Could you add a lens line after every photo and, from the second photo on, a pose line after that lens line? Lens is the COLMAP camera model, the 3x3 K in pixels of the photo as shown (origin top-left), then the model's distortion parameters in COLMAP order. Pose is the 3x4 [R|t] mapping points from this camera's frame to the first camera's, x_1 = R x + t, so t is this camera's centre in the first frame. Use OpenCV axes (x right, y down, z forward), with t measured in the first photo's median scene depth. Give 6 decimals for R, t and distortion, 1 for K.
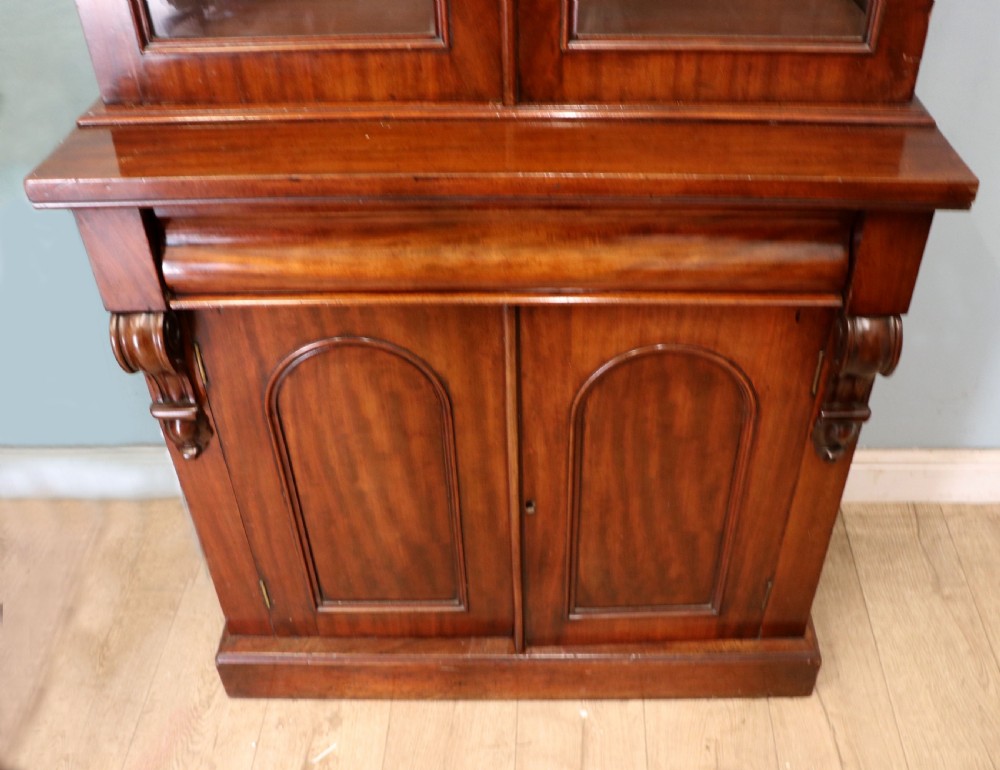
lens RADIAL K [[992.4, 0, 552.7], [0, 992.4, 389.7], [0, 0, 1]] dist [-0.129014, 0.000000]
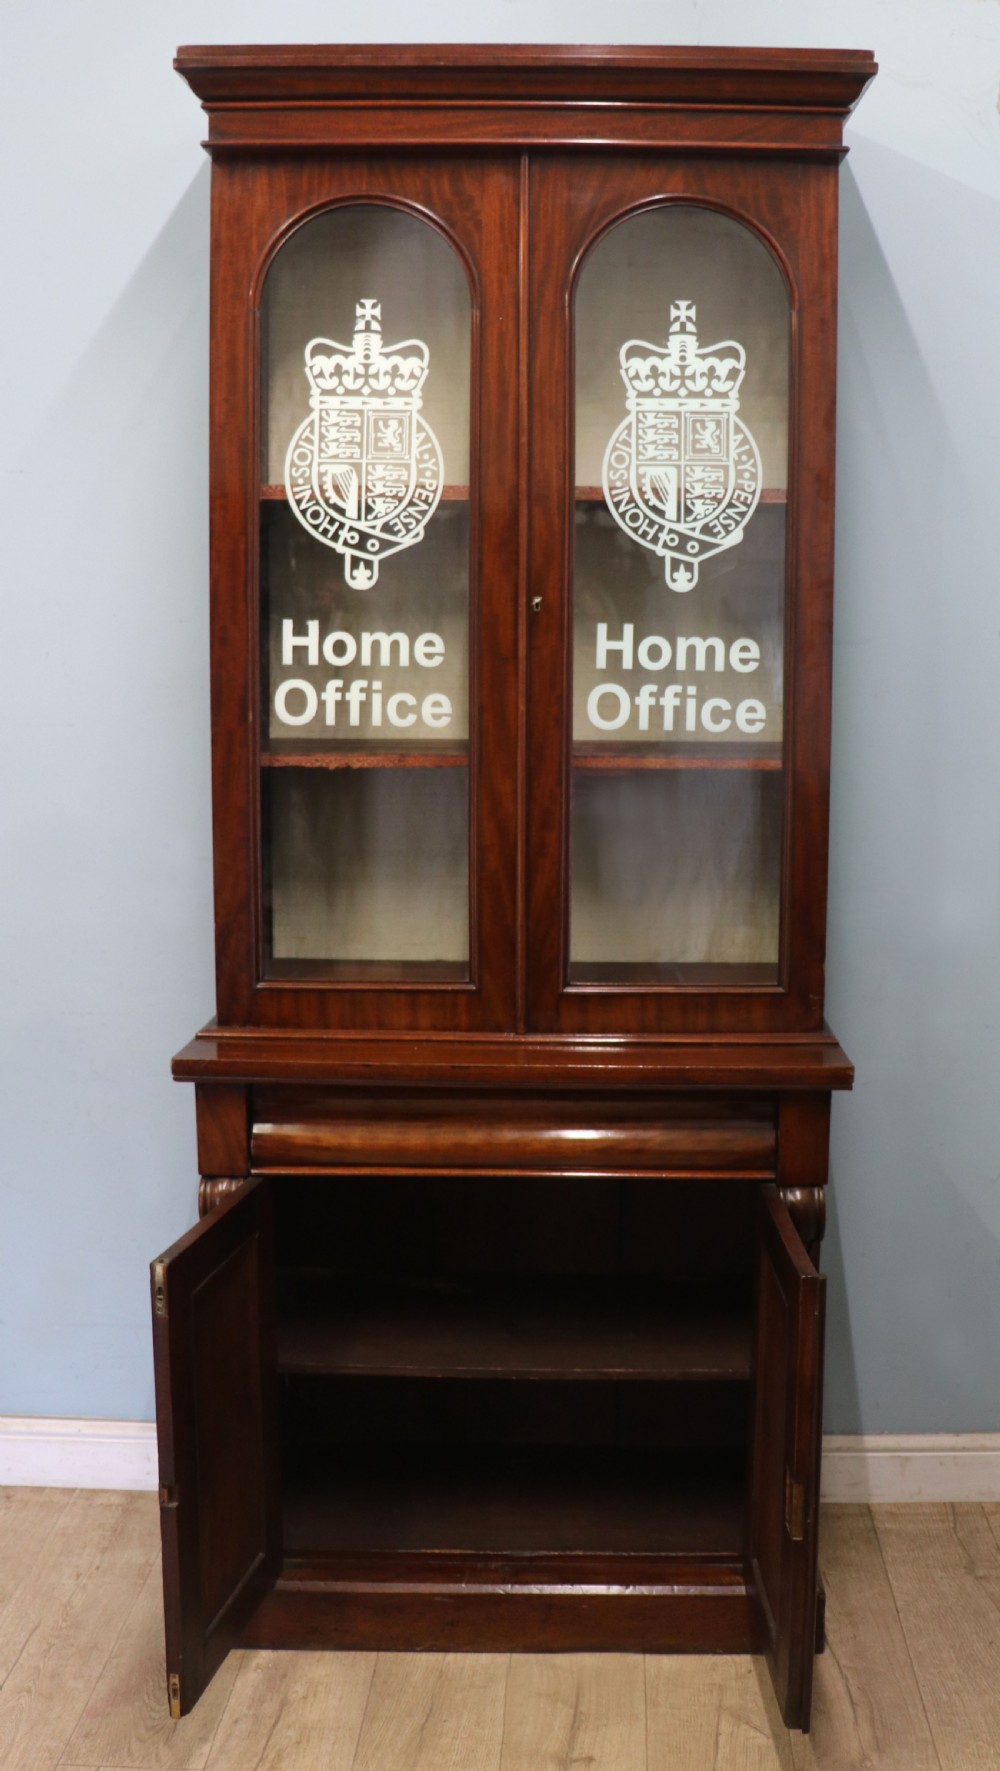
lens RADIAL K [[1675.5, 0, 529.9], [0, 1675.5, 752.2], [0, 0, 1]] dist [-0.120085, -0.018087]
pose [[0.999802, 0.004908, -0.019306, 0.011343], [-0.014881, 0.828297, -0.560091, 0.678028], [0.013242, 0.560267, 0.828206, -1.124656]]
